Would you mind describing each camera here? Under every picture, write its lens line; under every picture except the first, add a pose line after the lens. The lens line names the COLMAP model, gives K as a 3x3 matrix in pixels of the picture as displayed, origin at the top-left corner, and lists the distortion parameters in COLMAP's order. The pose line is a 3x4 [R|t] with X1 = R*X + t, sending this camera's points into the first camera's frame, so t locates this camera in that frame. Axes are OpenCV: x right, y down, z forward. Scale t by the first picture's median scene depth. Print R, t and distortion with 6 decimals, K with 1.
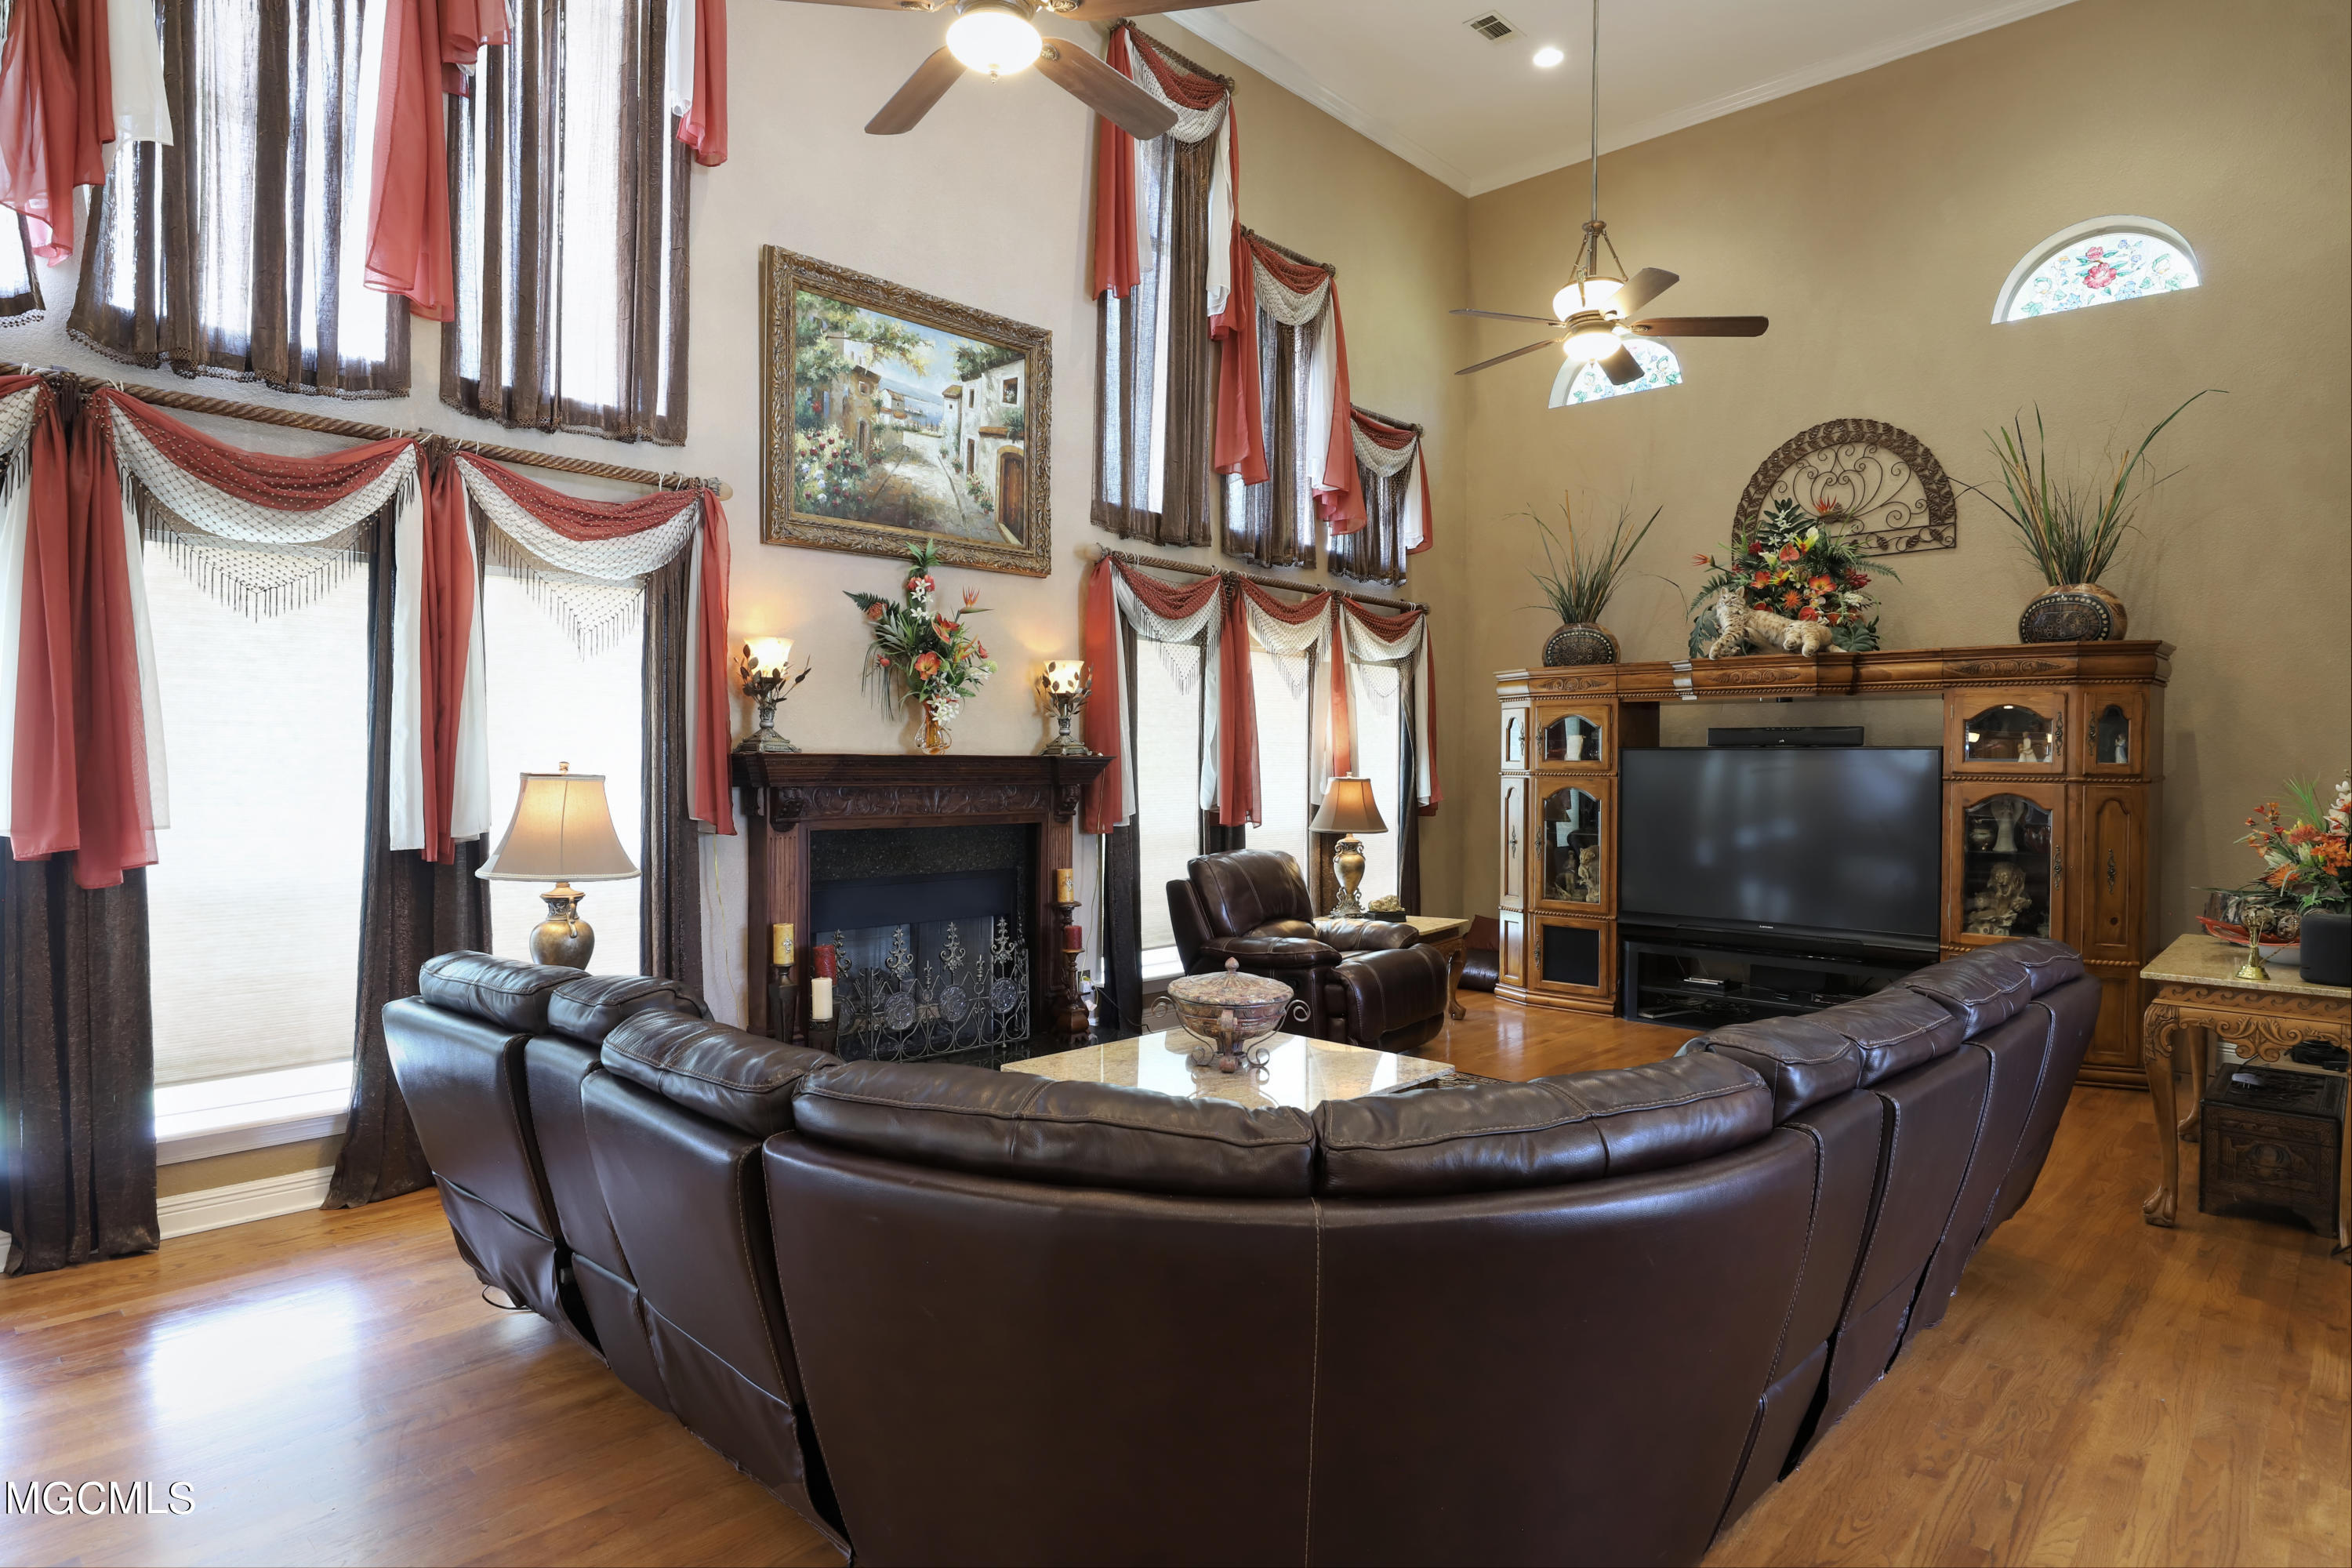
lens RADIAL K [[1303.6, 0, 1185.5], [0, 1303.6, 777.3], [0, 0, 1]] dist [-0.032918, 0.017878]
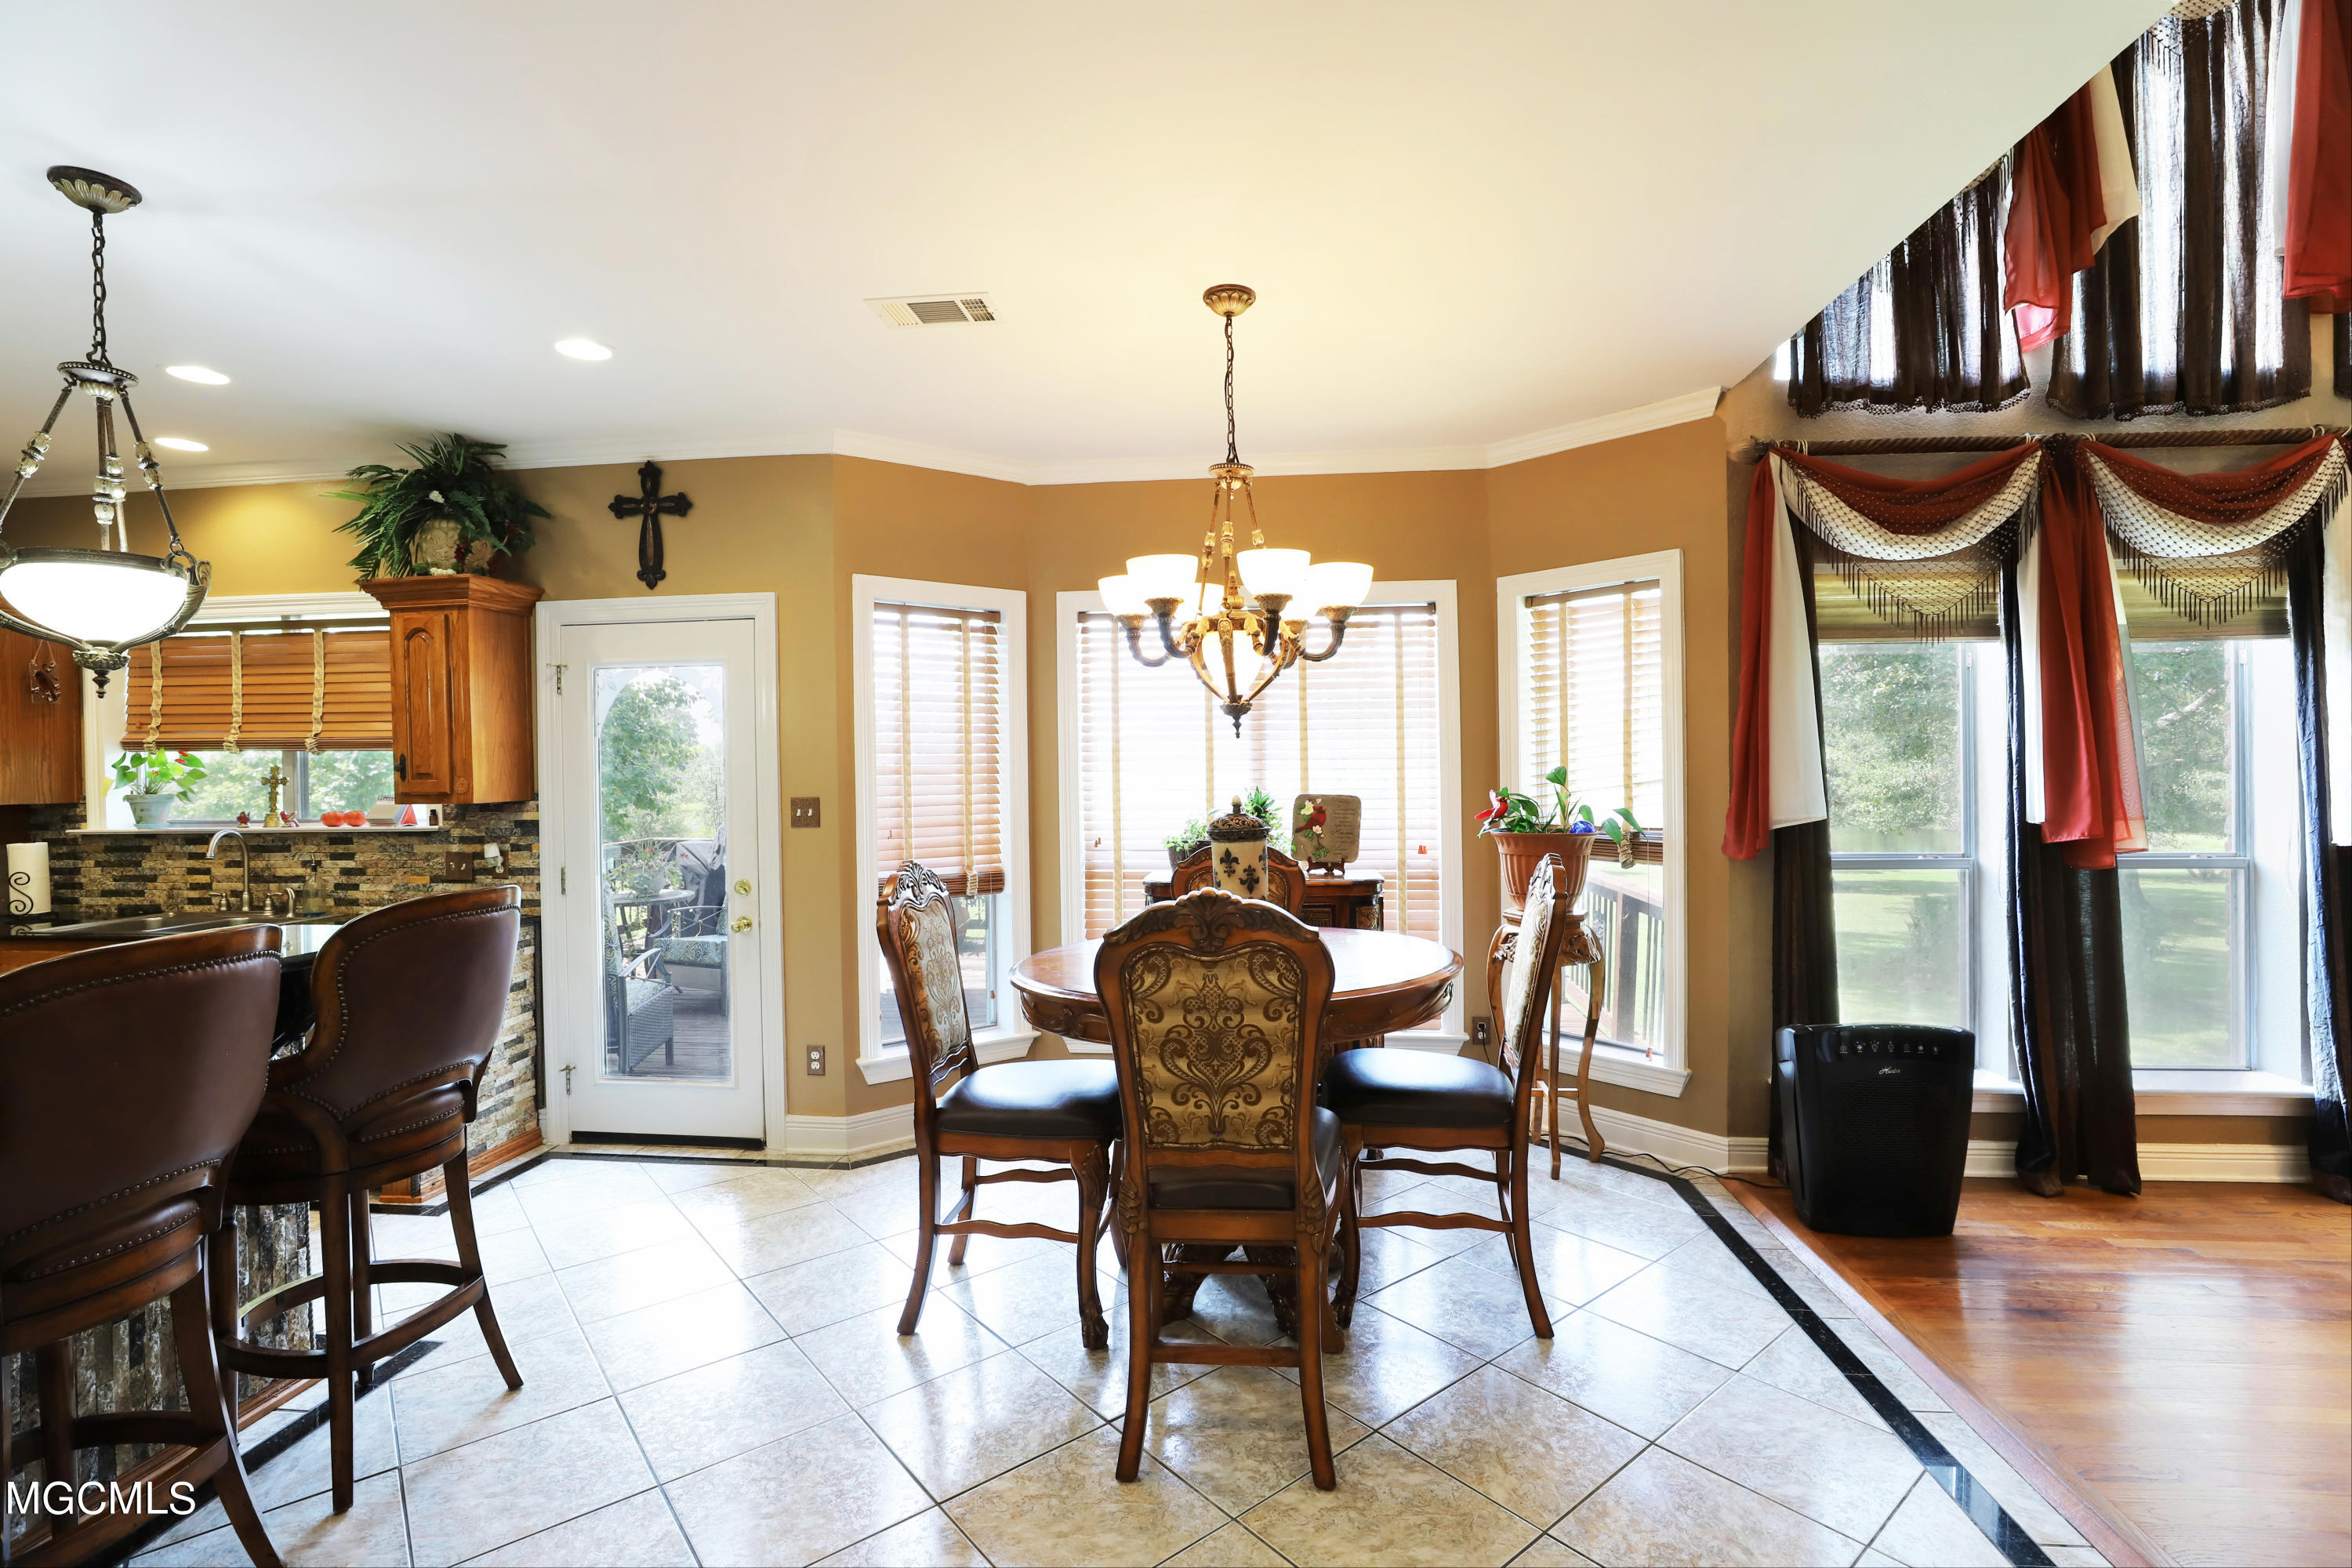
lens RADIAL K [[1073.8, 0, 1186.4], [0, 1073.8, 779.6], [0, 0, 1]] dist [-0.044675, 0.012583]
pose [[0.606575, -0.009022, -0.794975, -0.341613], [0.006396, 0.999959, -0.006468, 0.003452], [0.795000, -0.001162, 0.606608, -0.131695]]
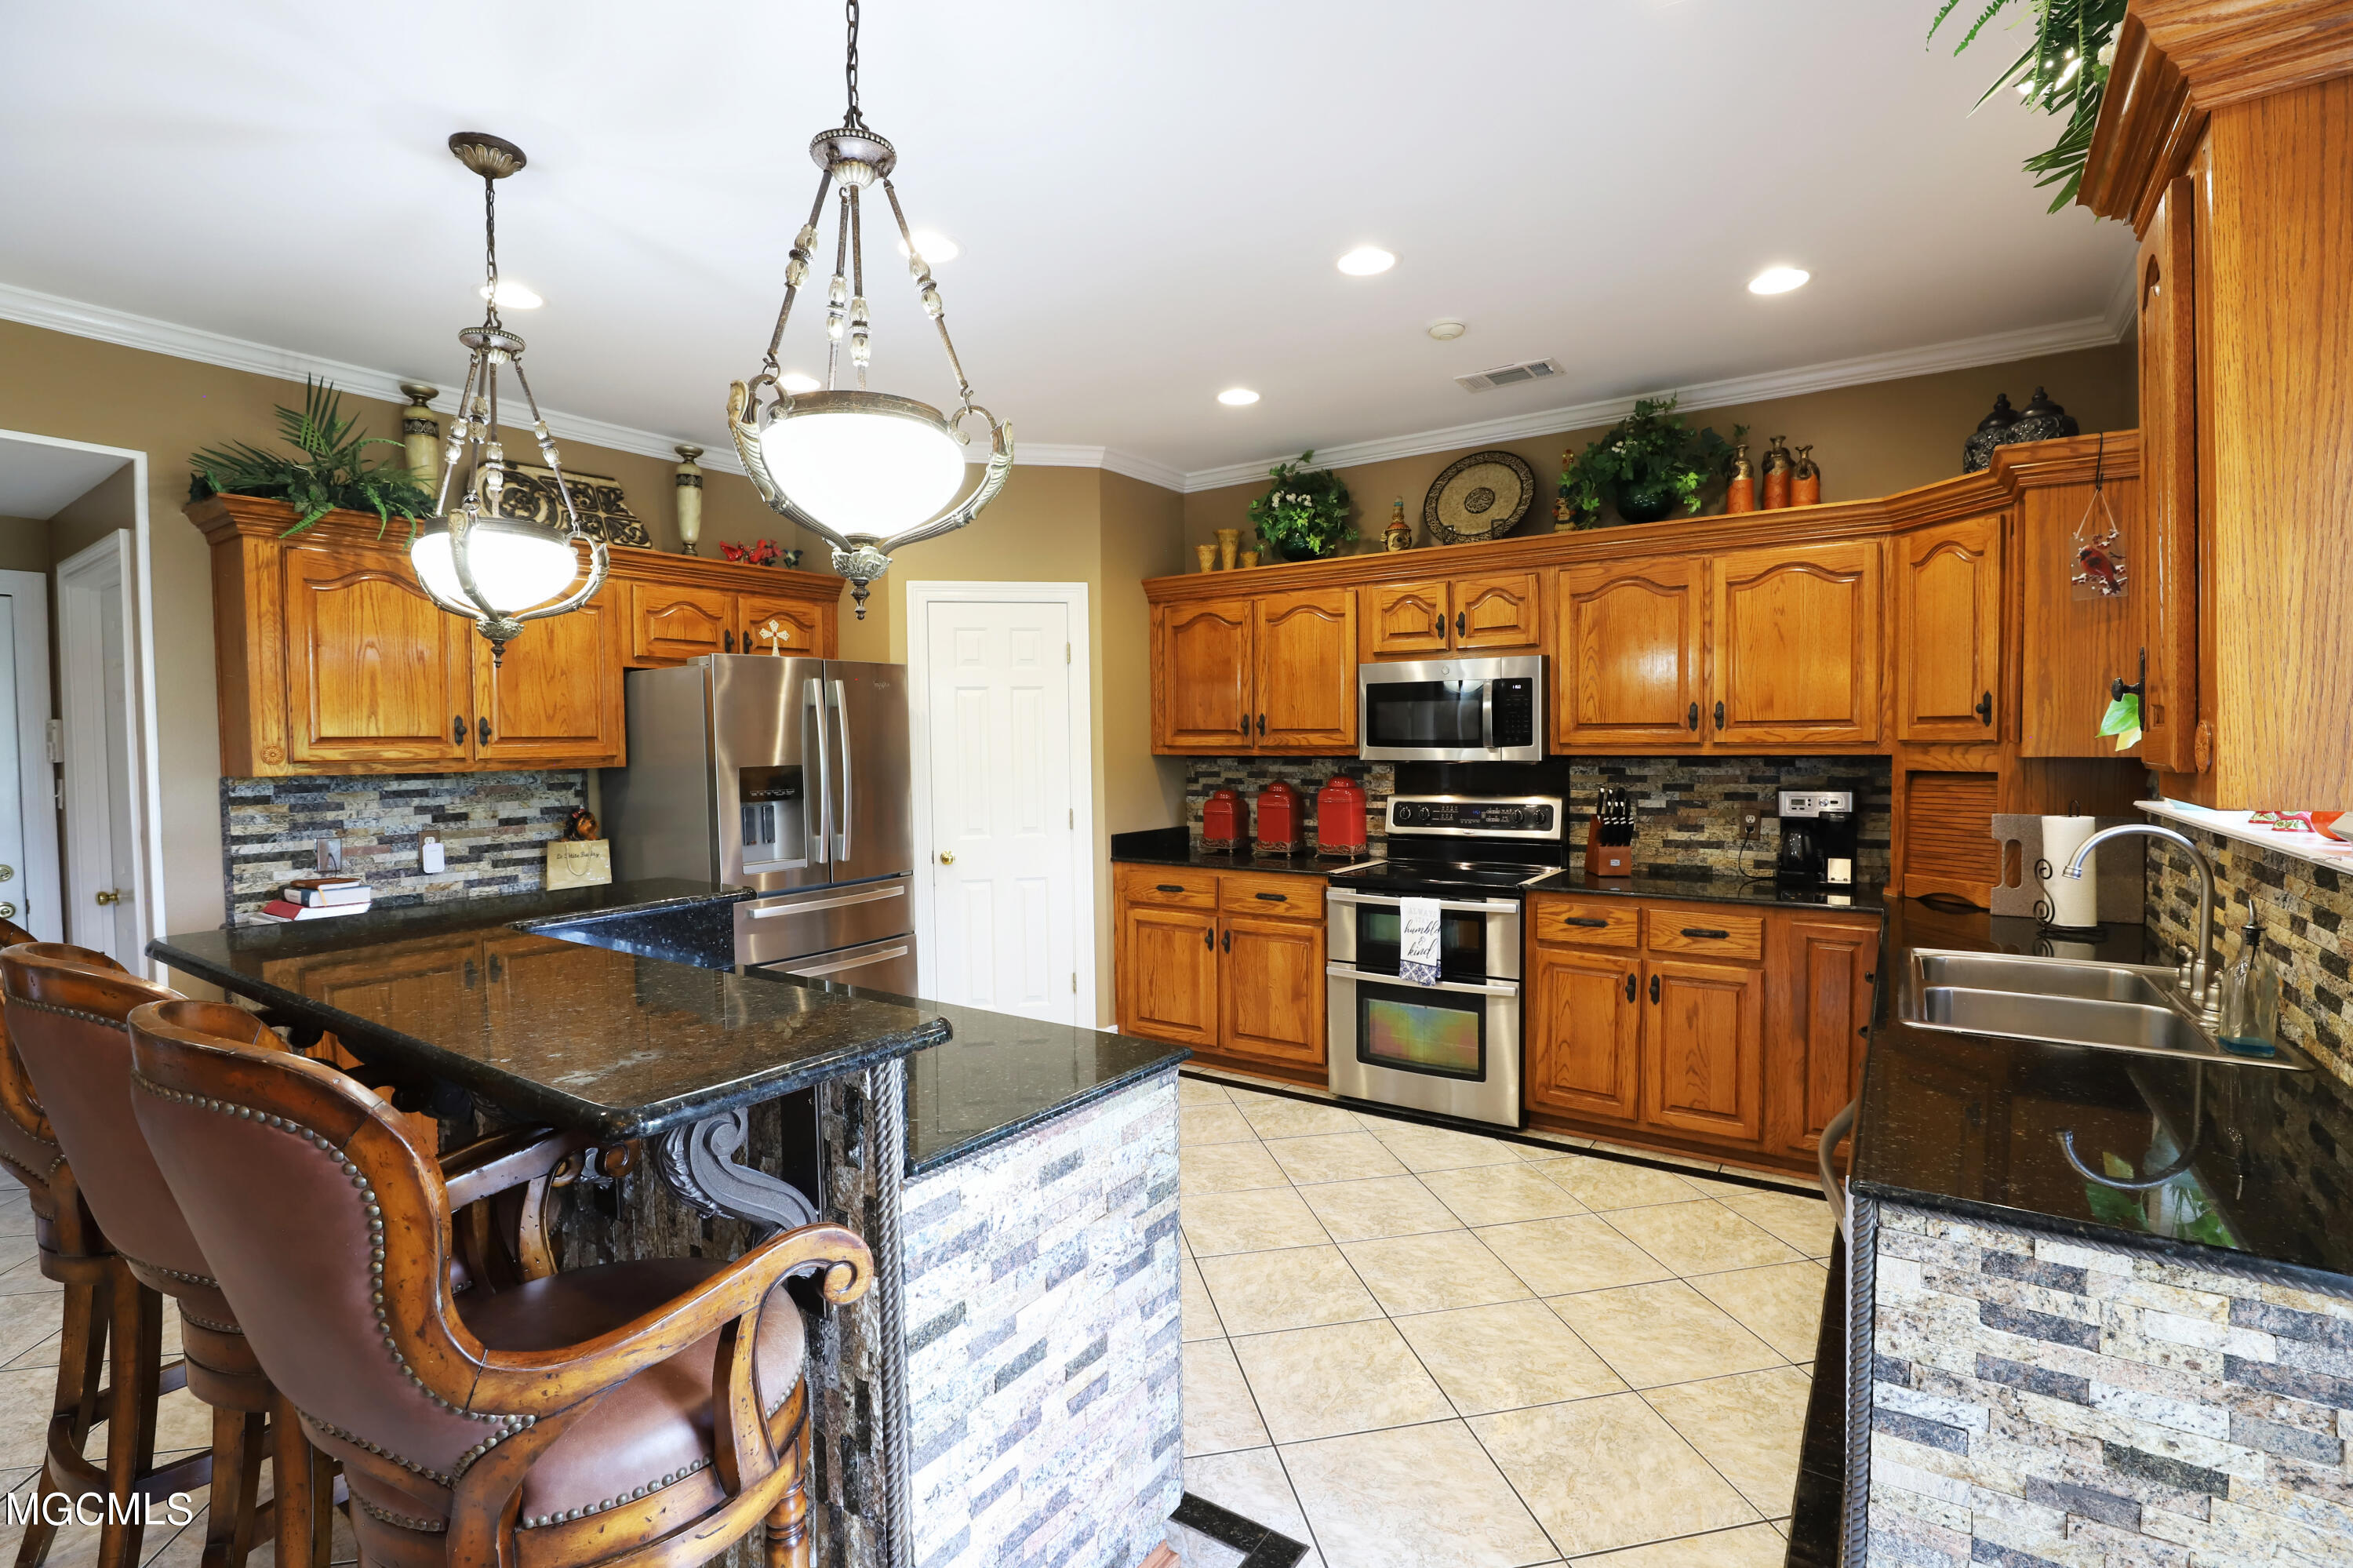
lens RADIAL K [[1074.3, 0, 1190.7], [0, 1074.3, 780.1], [0, 0, 1]] dist [-0.044675, 0.012583]
pose [[-0.987739, 0.010330, -0.155773, -0.899538], [0.002400, 0.998695, 0.051010, -0.003689], [0.156097, 0.050010, -0.986475, 0.058664]]
